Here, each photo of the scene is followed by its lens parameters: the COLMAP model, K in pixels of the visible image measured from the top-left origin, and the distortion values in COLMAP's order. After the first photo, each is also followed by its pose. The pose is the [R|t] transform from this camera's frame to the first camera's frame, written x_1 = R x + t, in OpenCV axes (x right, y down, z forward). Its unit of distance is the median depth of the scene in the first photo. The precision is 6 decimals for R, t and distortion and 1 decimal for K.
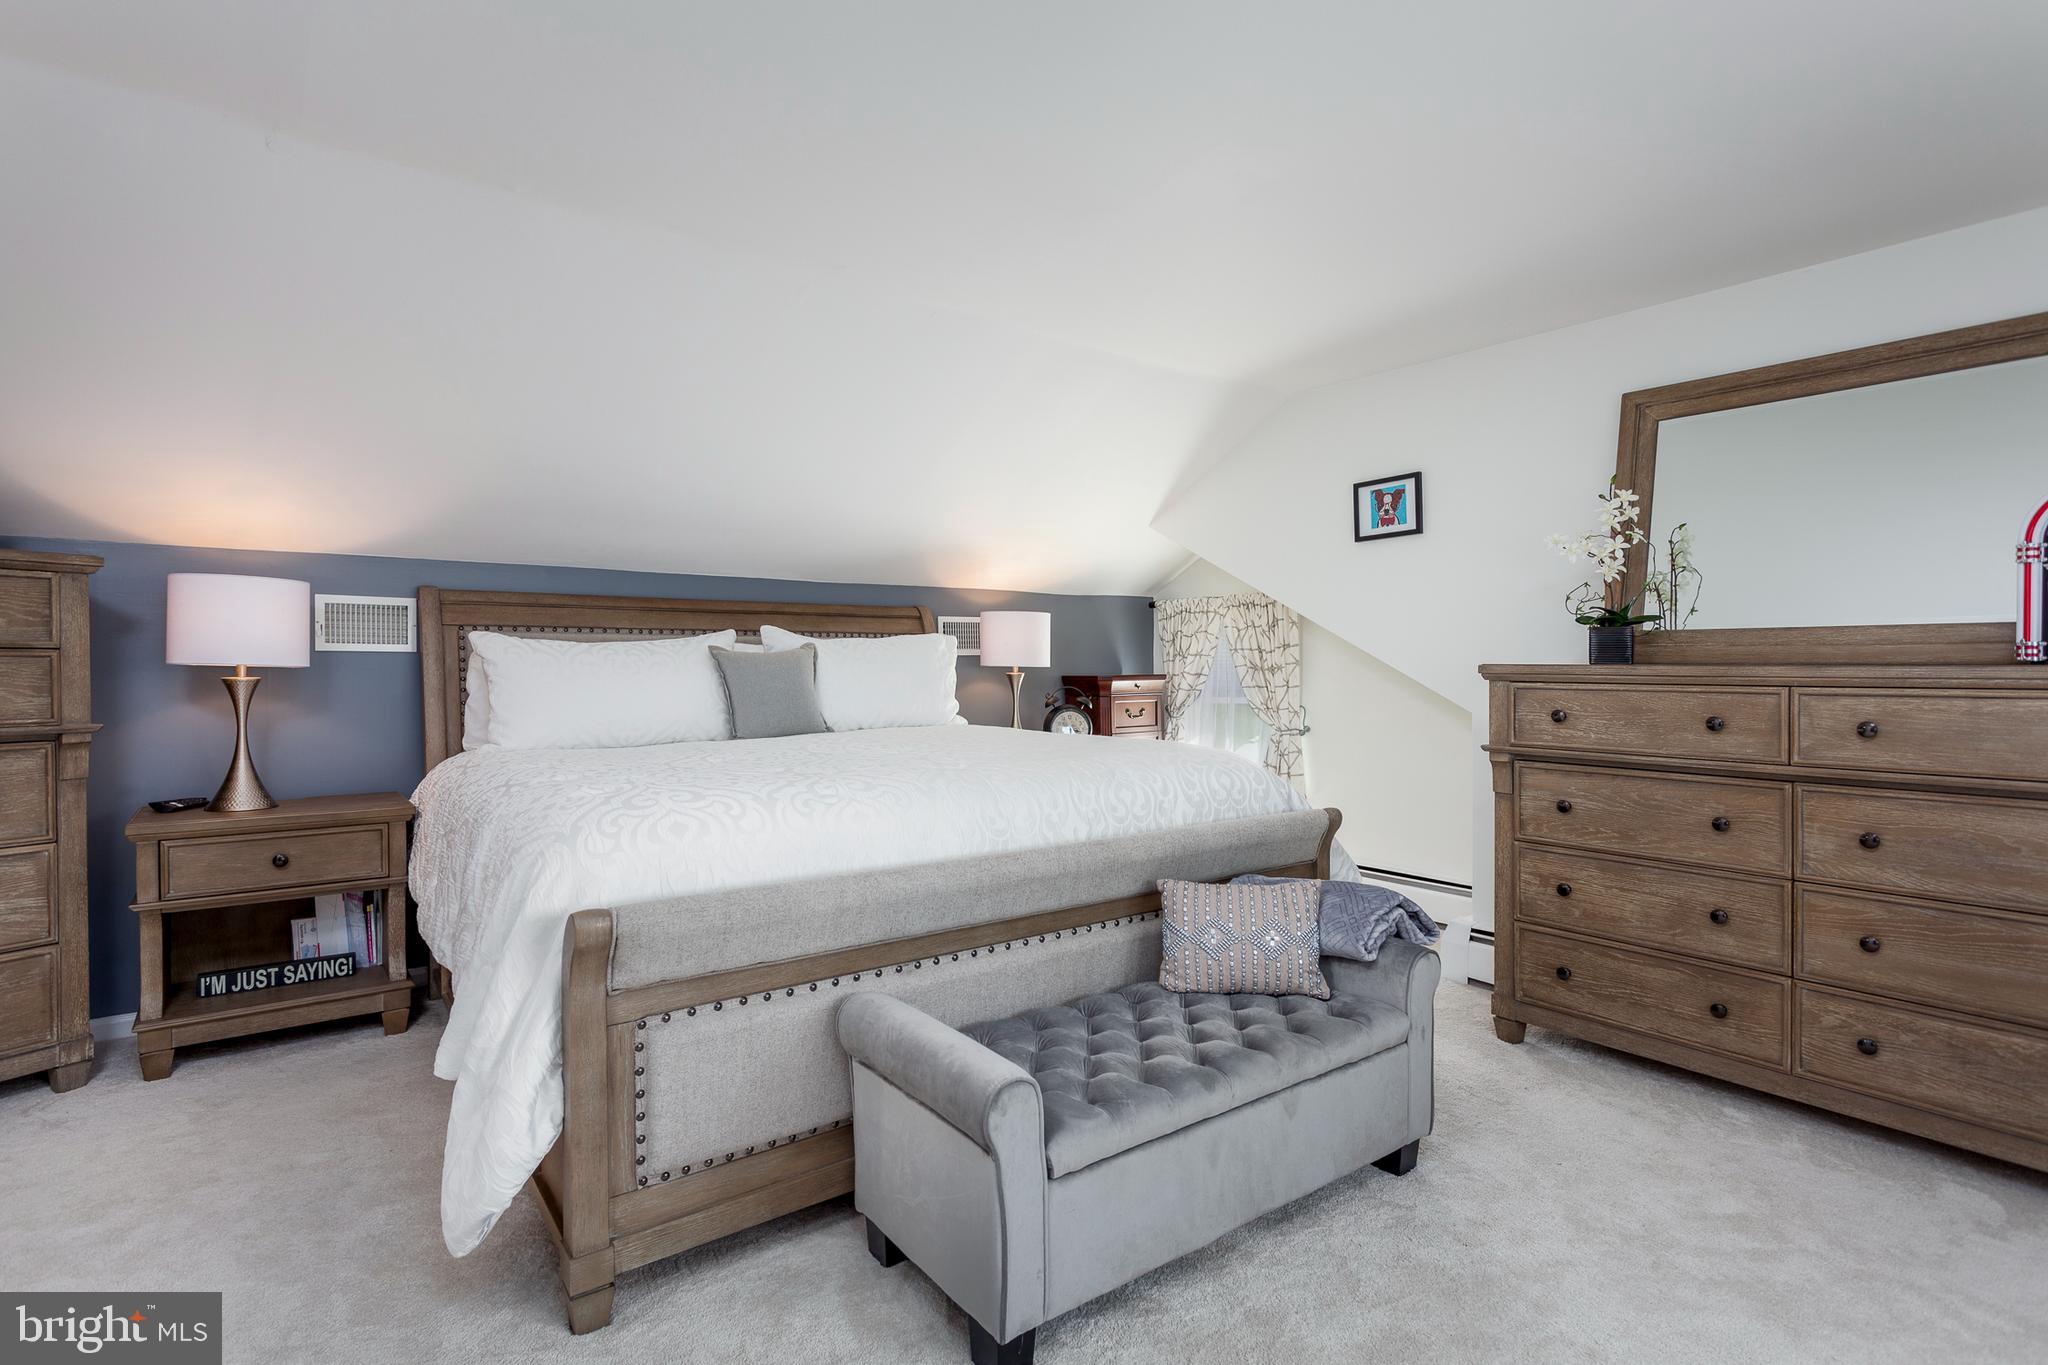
lens RADIAL K [[1023.9, 0, 1031.0], [0, 1023.9, 673.4], [0, 0, 1]] dist [0.002724, -0.000047]
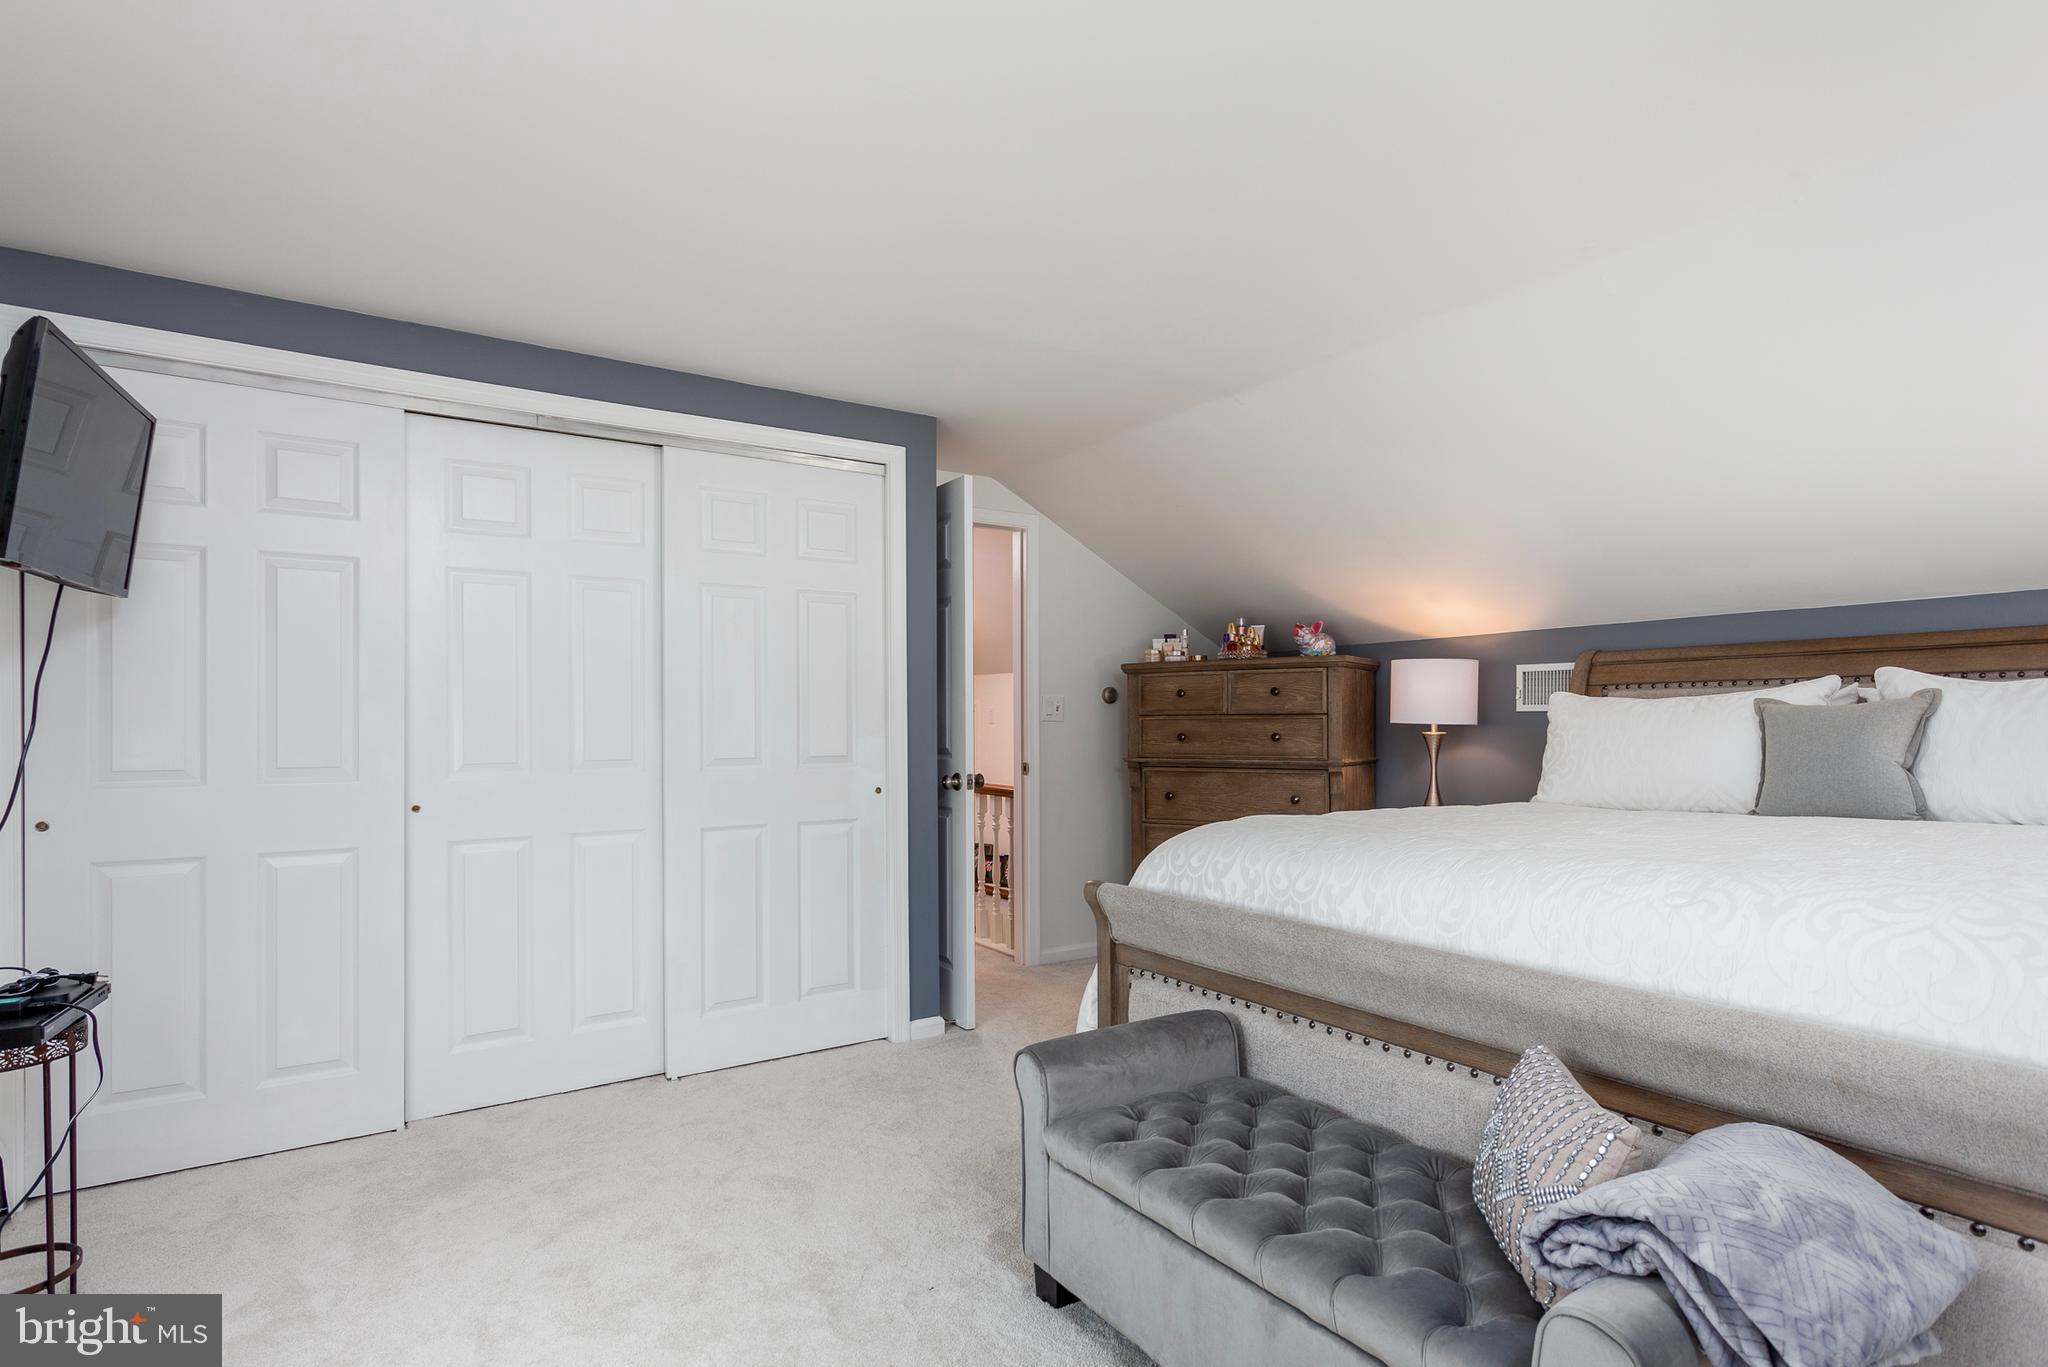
lens RADIAL K [[1020.0, 0, 1030.2], [0, 1020.0, 721.6], [0, 0, 1]] dist [0.002676, 0.000489]
pose [[-0.059662, -0.002266, -0.998216, 0.551697], [-0.000416, 0.999997, -0.002245, -0.006380], [0.998219, 0.000282, -0.059663, 0.475654]]
